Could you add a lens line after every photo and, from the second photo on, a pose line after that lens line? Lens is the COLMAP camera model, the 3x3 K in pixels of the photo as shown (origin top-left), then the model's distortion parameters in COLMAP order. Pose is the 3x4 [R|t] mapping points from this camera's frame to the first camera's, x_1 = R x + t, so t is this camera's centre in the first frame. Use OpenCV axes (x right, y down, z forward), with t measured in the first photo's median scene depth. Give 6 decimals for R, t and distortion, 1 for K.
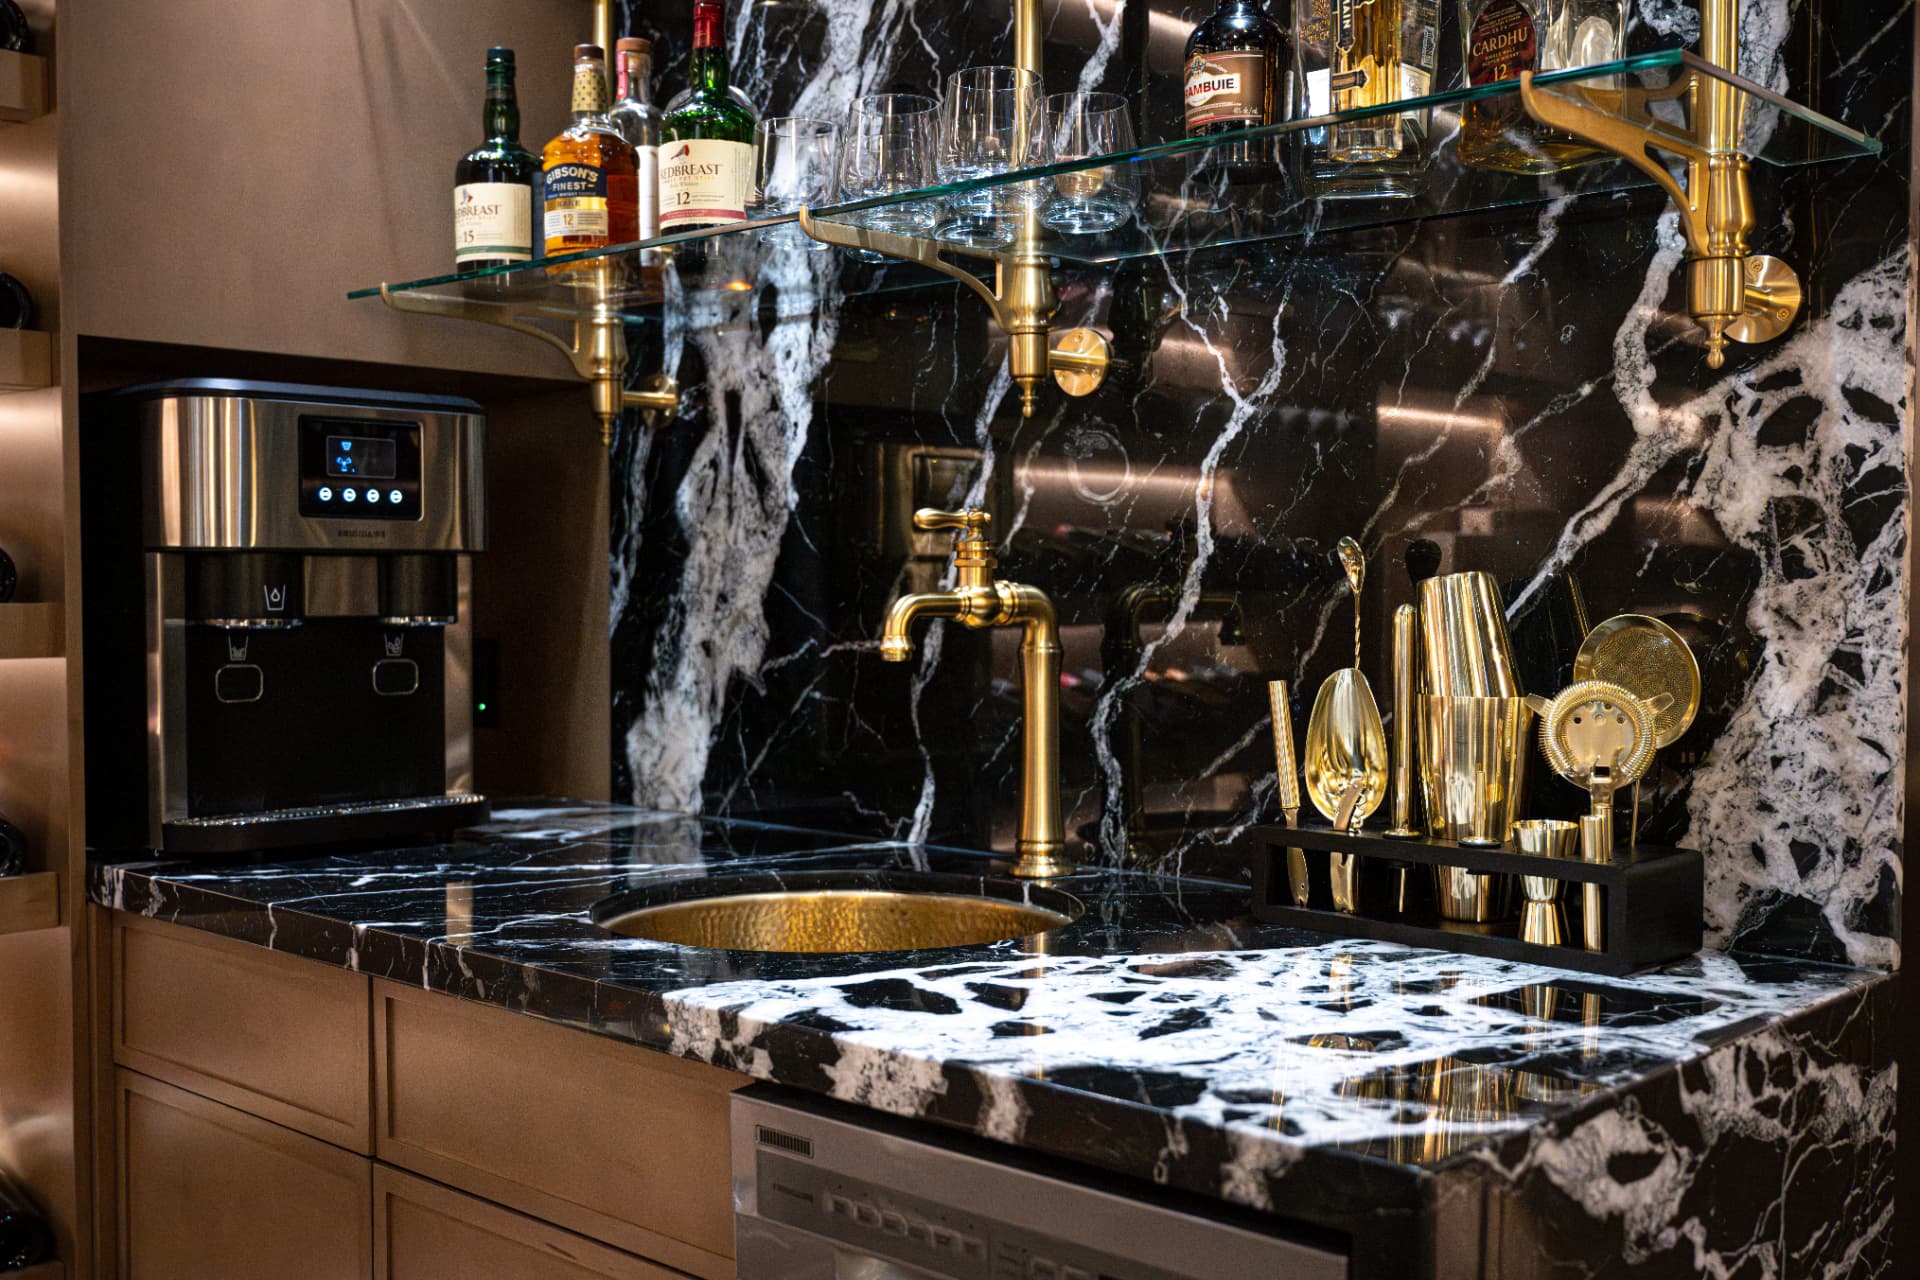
lens RADIAL K [[2113.9, 0, 960.5], [0, 2113.9, 595.6], [0, 0, 1]] dist [0.000584, -0.013174]
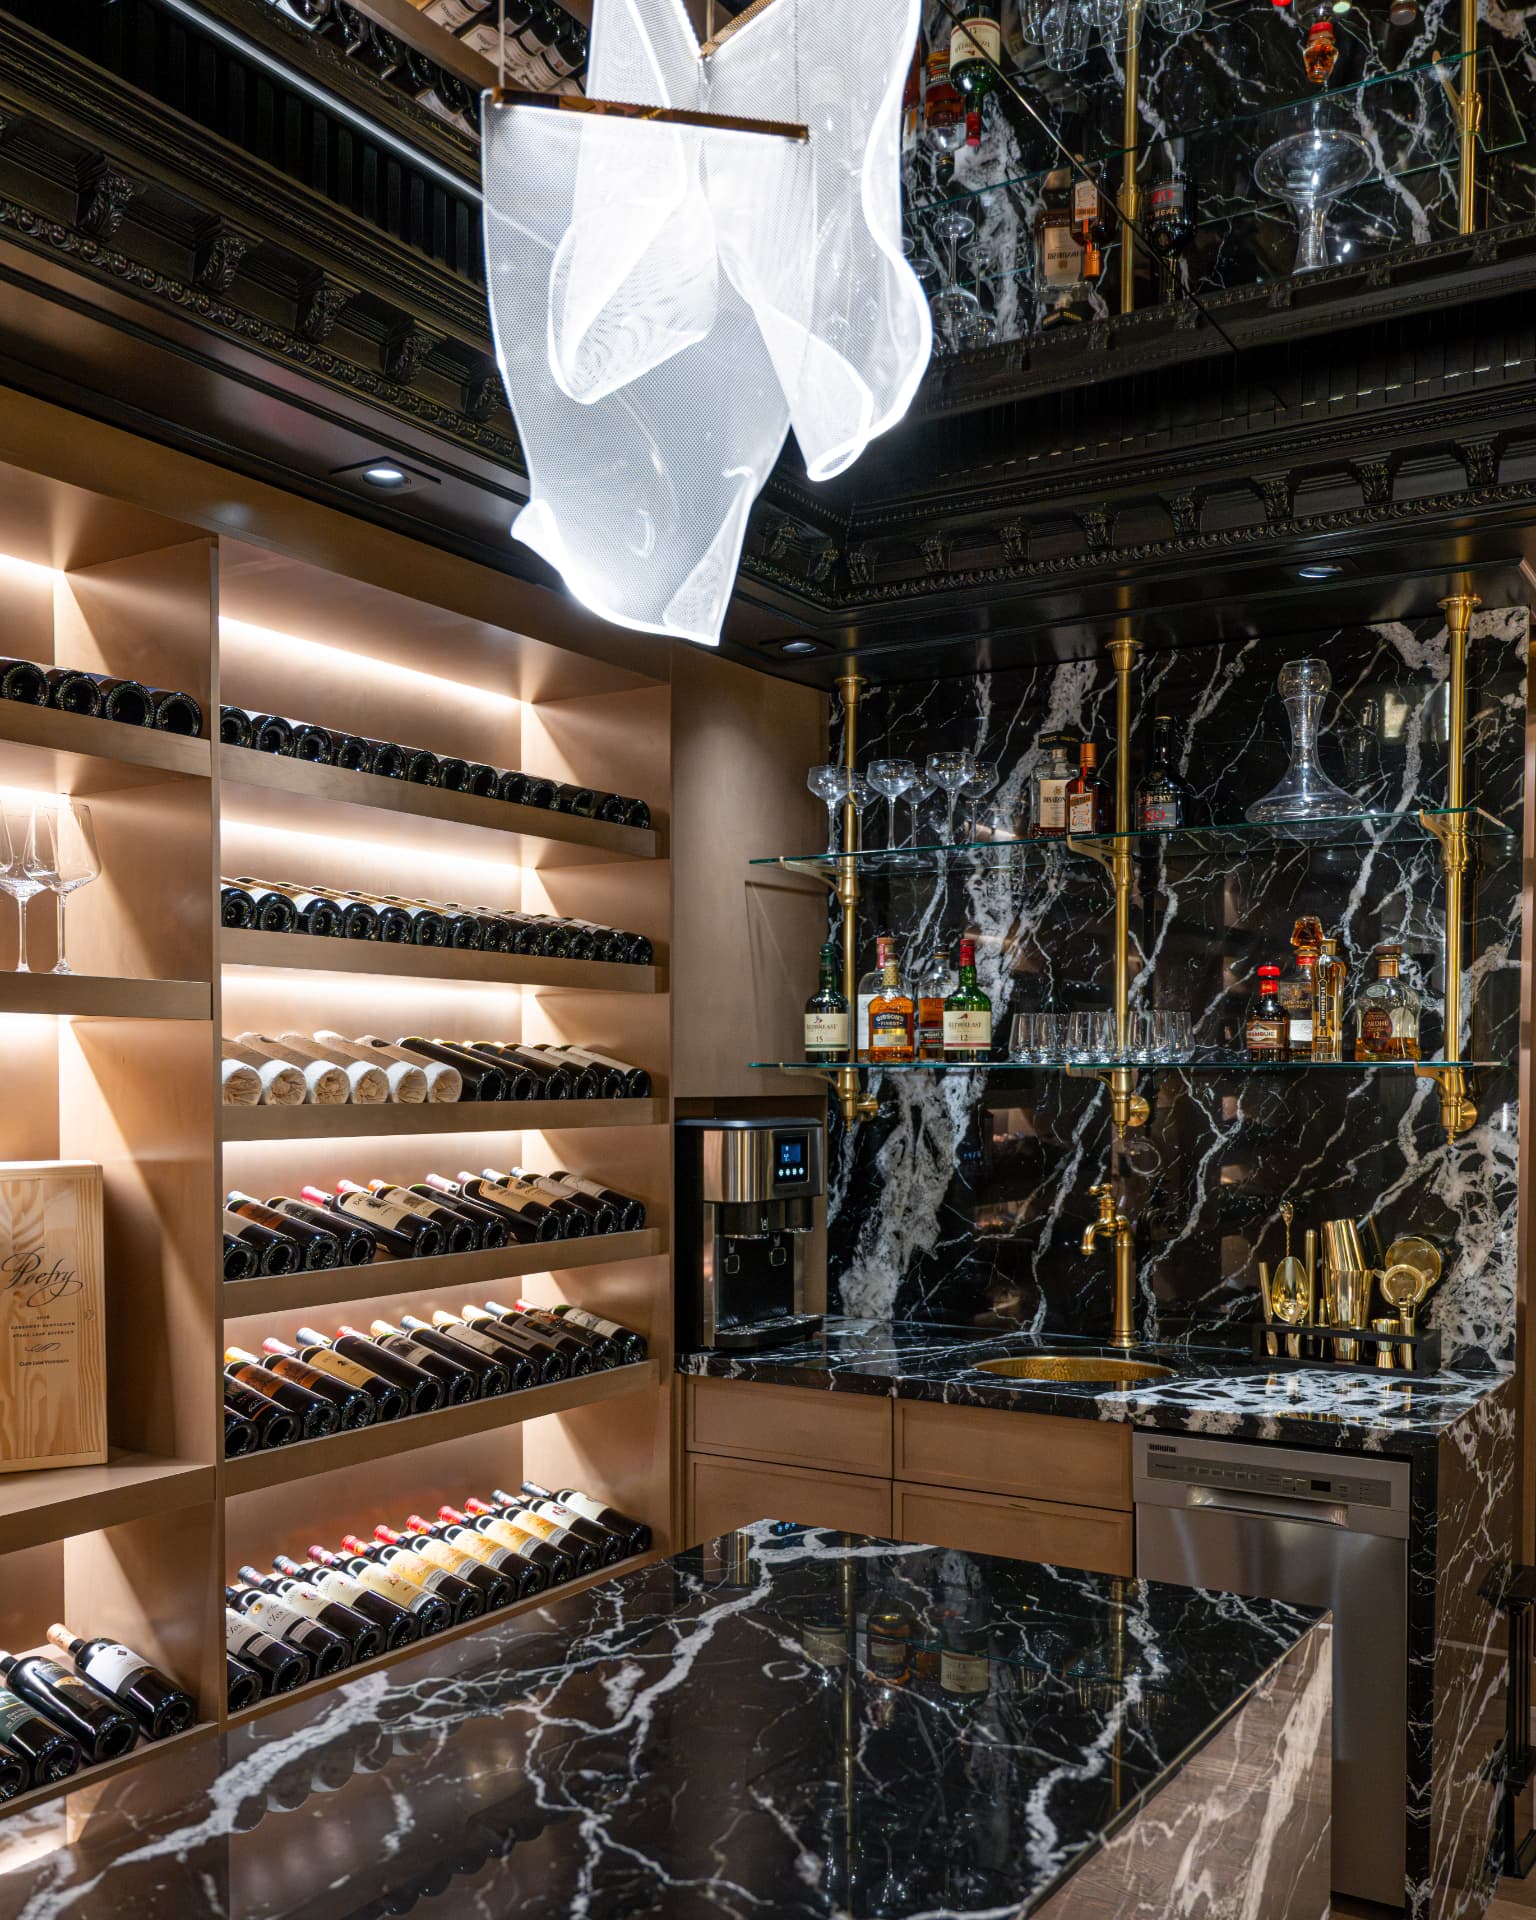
lens RADIAL K [[2024.0, 0, 735.2], [0, 2024.0, 1037.5], [0, 0, 1]] dist [-0.001027, 0.013186]
pose [[0.980600, -0.000513, 0.196019, -0.890944], [0.003426, 0.999889, -0.014522, -0.184537], [-0.195990, 0.014912, 0.980493, -1.144512]]
